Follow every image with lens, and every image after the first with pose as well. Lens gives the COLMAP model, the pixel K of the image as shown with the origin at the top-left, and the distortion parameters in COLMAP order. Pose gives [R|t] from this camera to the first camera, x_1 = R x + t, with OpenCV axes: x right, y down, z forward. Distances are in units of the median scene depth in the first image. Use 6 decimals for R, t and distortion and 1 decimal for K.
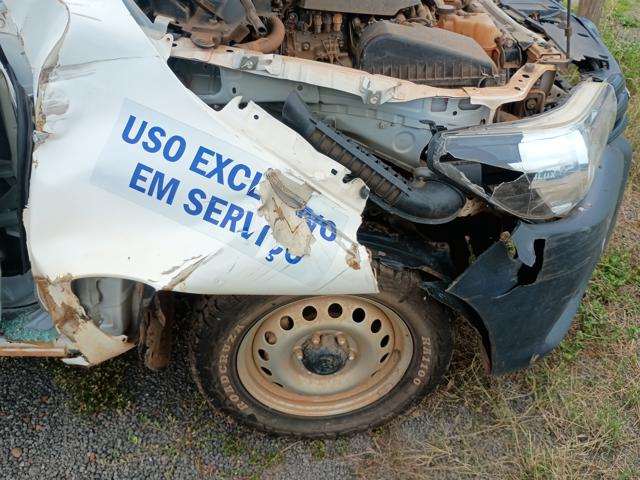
lens RADIAL K [[535.0, 0, 320.0], [0, 535.0, 240.0], [0, 0, 1]] dist [0.051636, -0.064750]
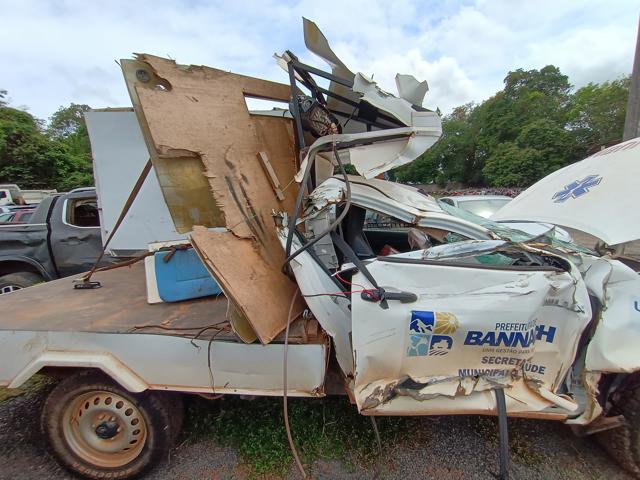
lens RADIAL K [[291.5, 0, 319.2], [0, 291.5, 239.3], [0, 0, 1]] dist [0.002259, 0.000766]
pose [[0.996025, -0.008345, -0.088687, -1.204167], [-0.033786, 0.885822, -0.462794, 0.143802], [0.082423, 0.463950, 0.882019, -0.350142]]
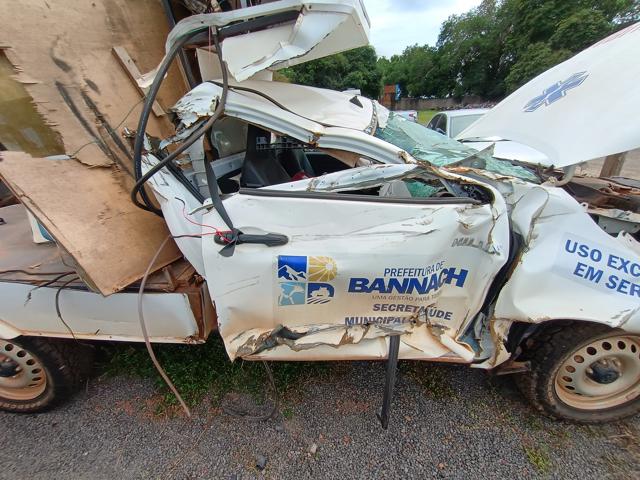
lens RADIAL K [[291.5, 0, 319.2], [0, 291.5, 239.3], [0, 0, 1]] dist [0.002259, 0.000766]
pose [[0.993250, 0.004061, -0.115919, -0.815831], [-0.030159, 0.974055, -0.224293, 0.034630], [0.112001, 0.226275, 0.967603, -0.139132]]
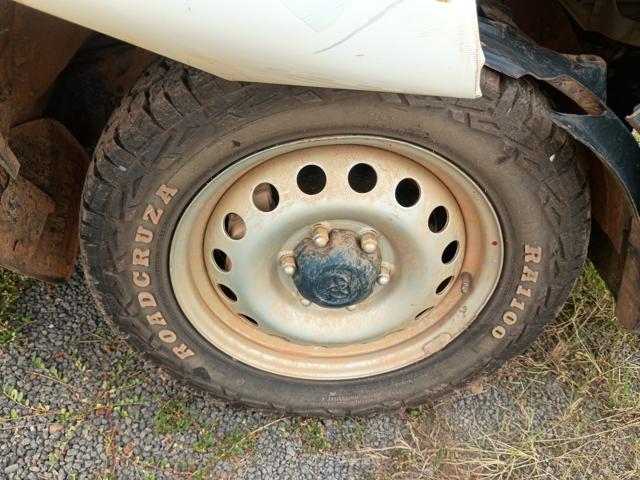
lens RADIAL K [[535.0, 0, 320.0], [0, 535.0, 240.0], [0, 0, 1]] dist [0.051636, -0.064750]
pose [[0.997158, 0.069811, -0.028320, 0.006390], [-0.067950, 0.995757, 0.062059, 0.151360], [0.032533, -0.059959, 0.997671, 0.461783]]
